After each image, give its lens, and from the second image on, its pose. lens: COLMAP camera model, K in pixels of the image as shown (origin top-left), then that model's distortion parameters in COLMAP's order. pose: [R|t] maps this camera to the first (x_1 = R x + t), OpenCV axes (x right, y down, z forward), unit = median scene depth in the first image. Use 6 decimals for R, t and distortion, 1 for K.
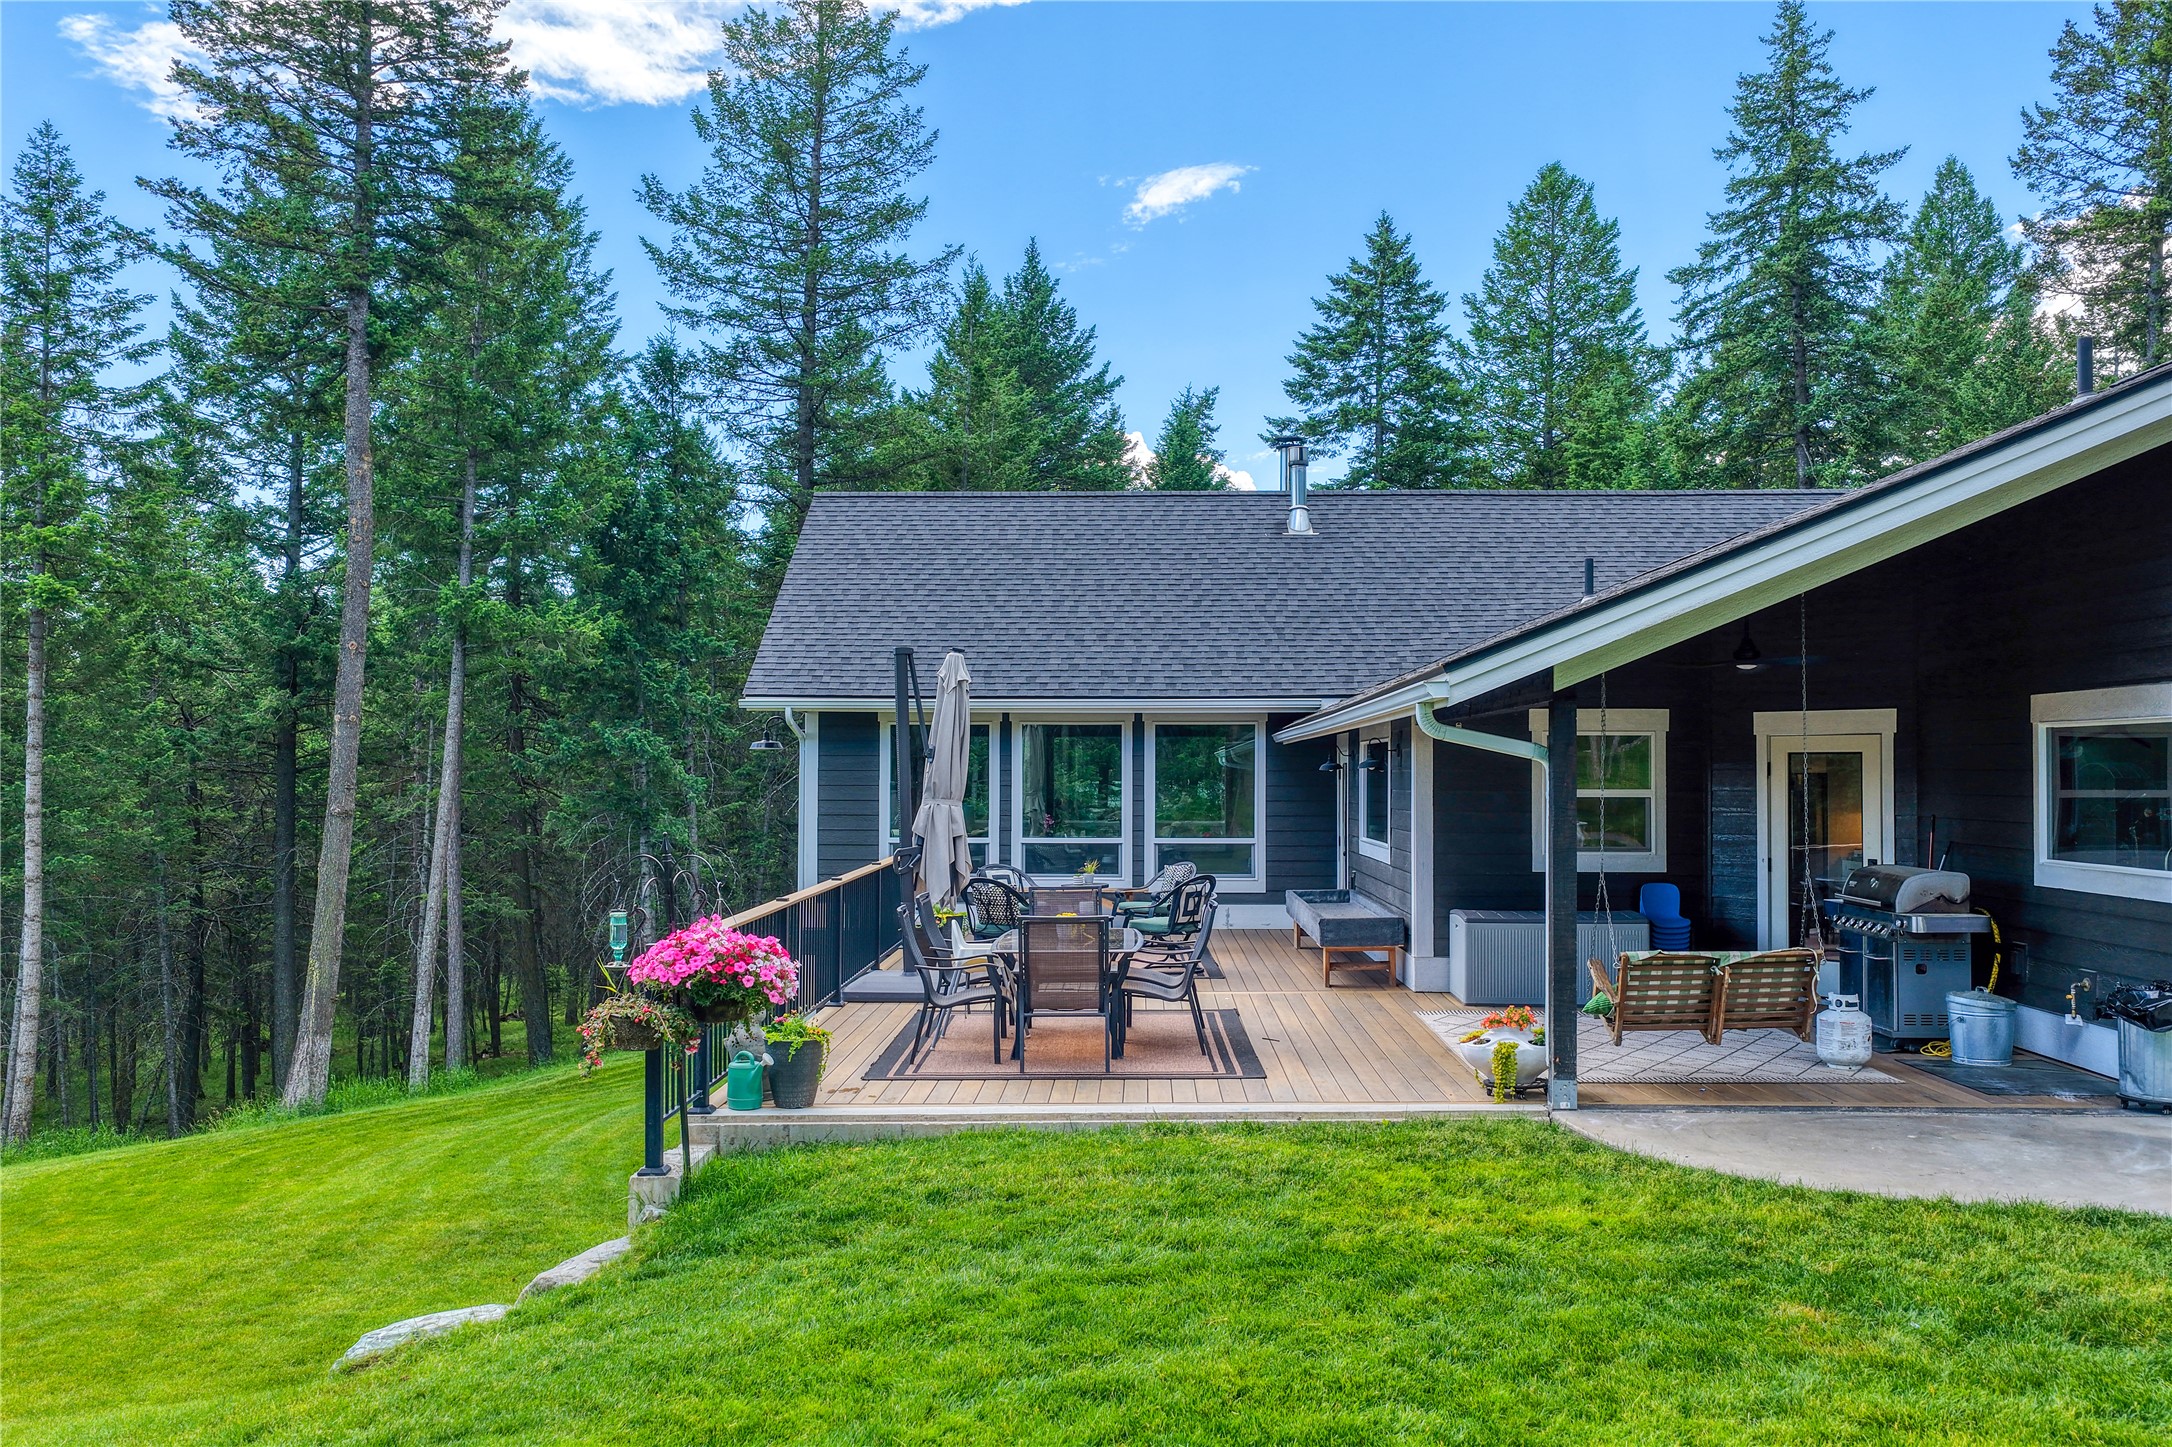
lens RADIAL K [[1810.1, 0, 1094.3], [0, 1810.1, 742.7], [0, 0, 1]] dist [-0.010267, 0.016612]
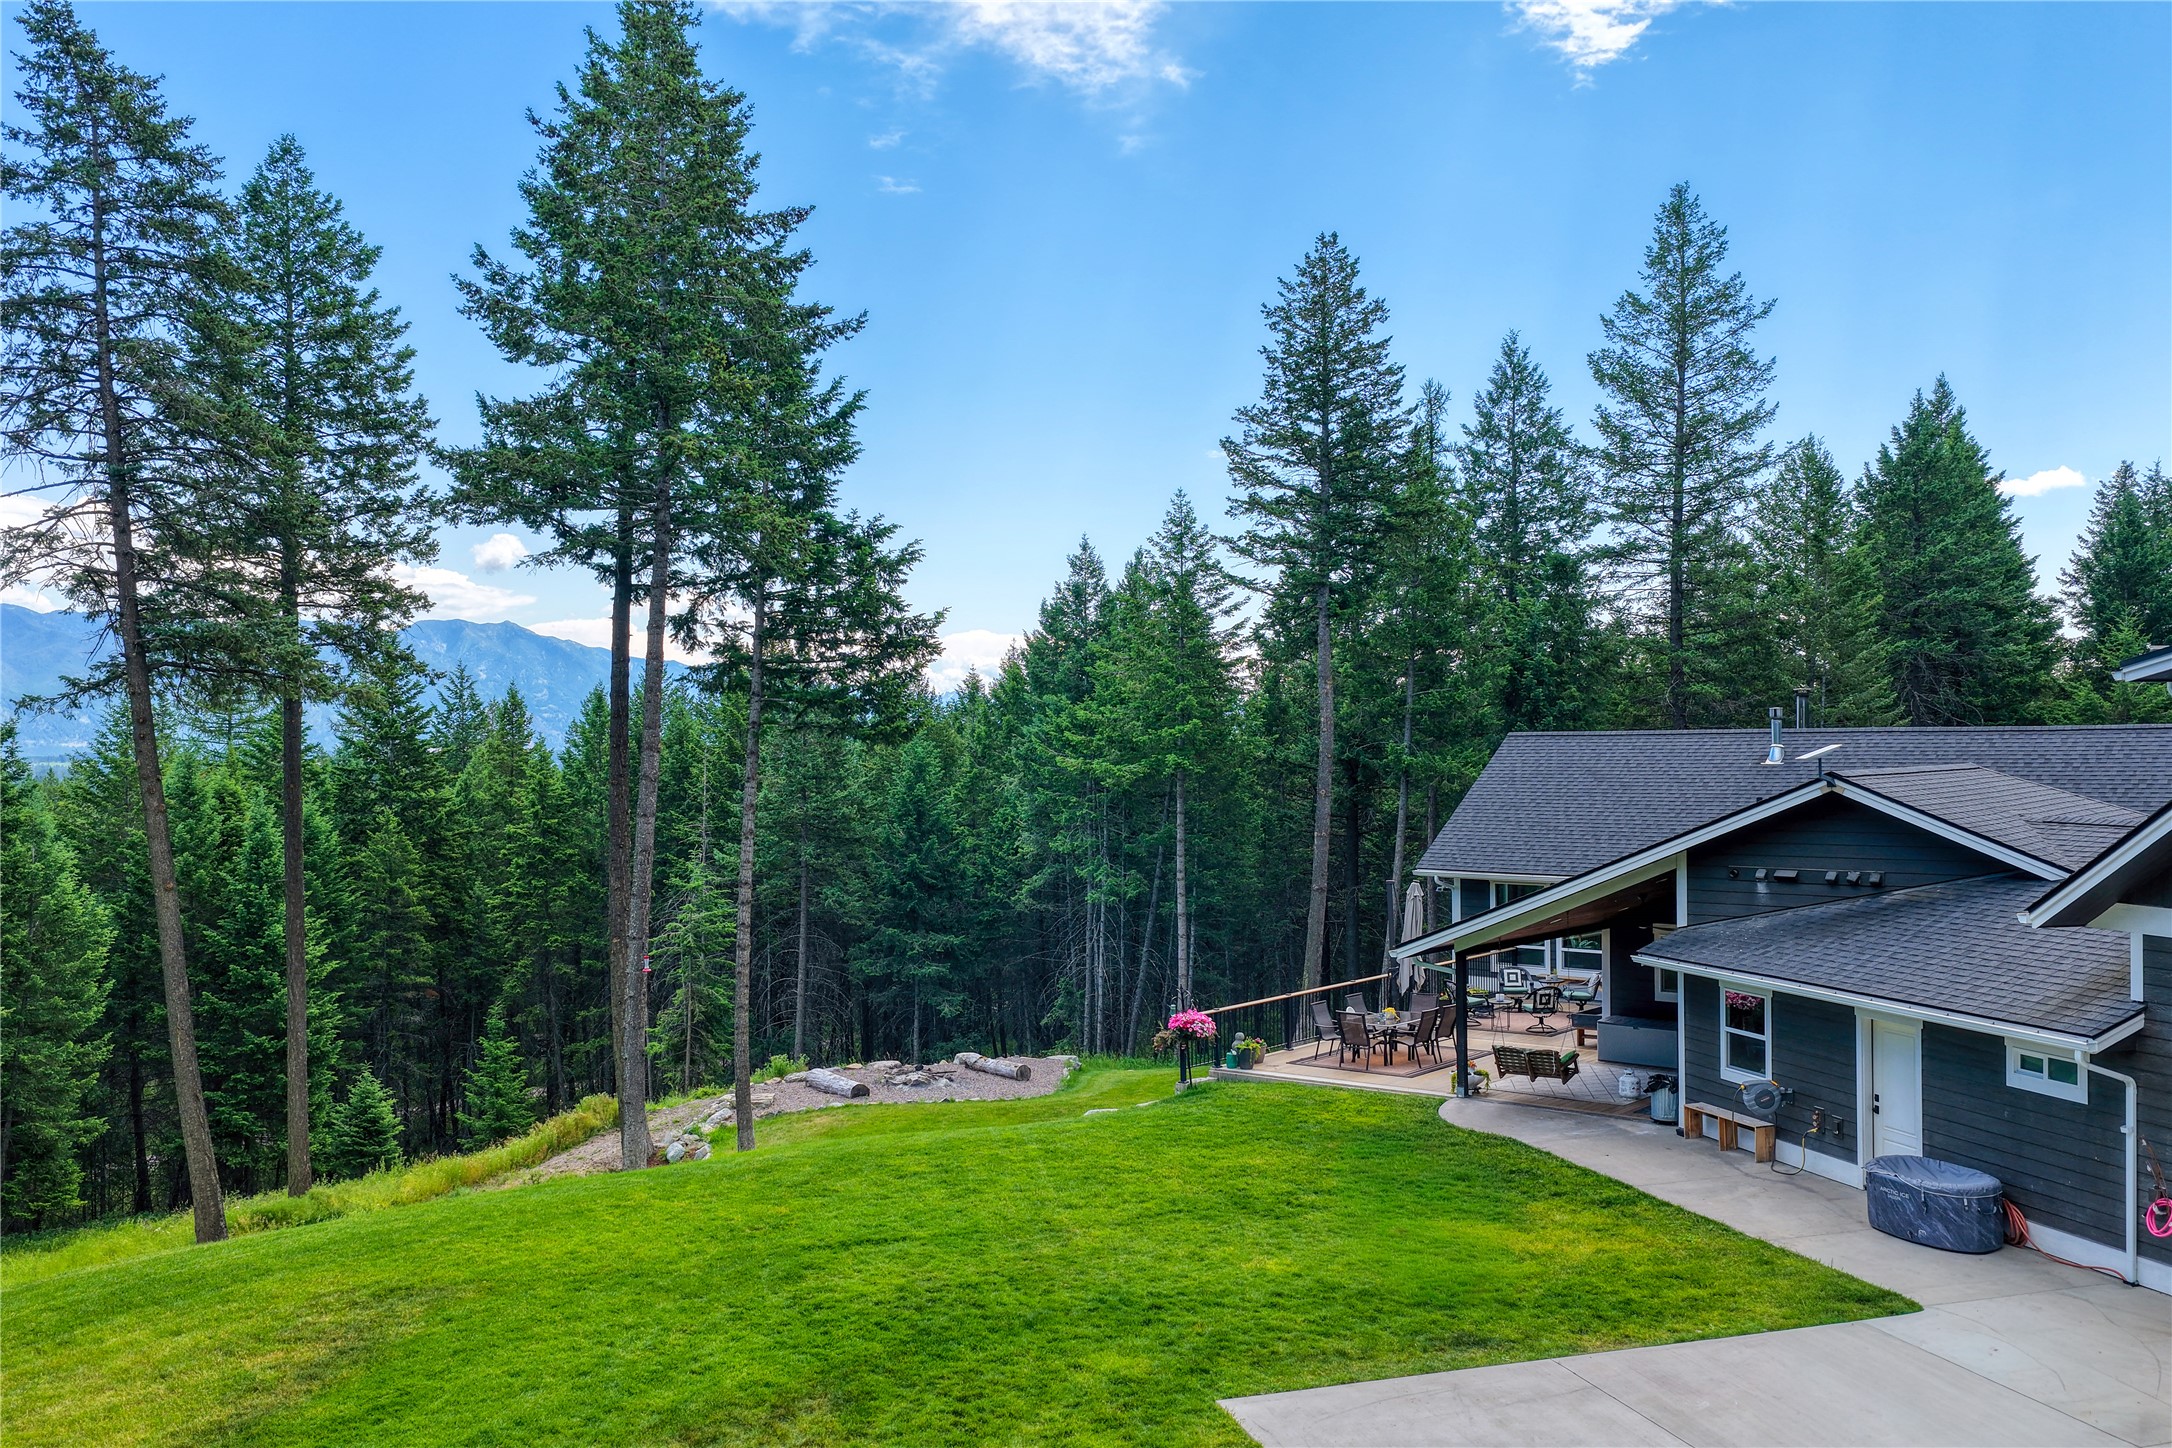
lens RADIAL K [[1854.3, 0, 1022.9], [0, 1854.3, 747.3], [0, 0, 1]] dist [0.004303, 0.013812]
pose [[0.760631, -0.008235, -0.649133, 0.710525], [0.024029, 0.999591, 0.015475, -0.179203], [0.648740, -0.027369, 0.760518, -0.721703]]
